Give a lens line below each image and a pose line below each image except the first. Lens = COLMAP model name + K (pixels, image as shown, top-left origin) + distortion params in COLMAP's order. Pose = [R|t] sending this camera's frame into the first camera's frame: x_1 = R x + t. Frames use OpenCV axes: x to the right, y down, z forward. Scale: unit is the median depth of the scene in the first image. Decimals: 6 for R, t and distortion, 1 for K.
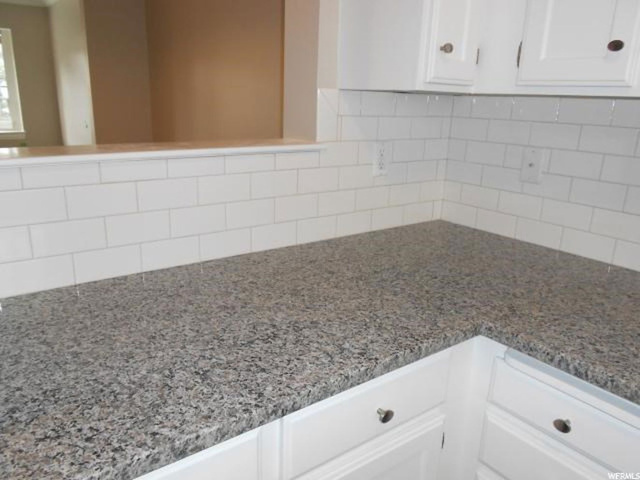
lens RADIAL K [[499.0, 0, 320.0], [0, 499.0, 240.0], [0, 0, 1]] dist [-0.003026, 0.007691]
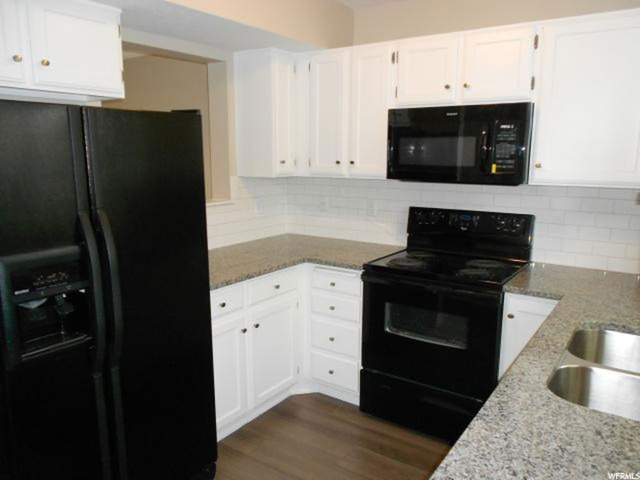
lens RADIAL K [[499.0, 0, 320.0], [0, 499.0, 240.0], [0, 0, 1]] dist [-0.003026, 0.007691]
pose [[0.951294, -0.084825, 0.296385, -0.310660], [0.113817, 0.990116, -0.081945, 0.217119], [-0.286504, 0.111688, 0.951547, -1.252581]]
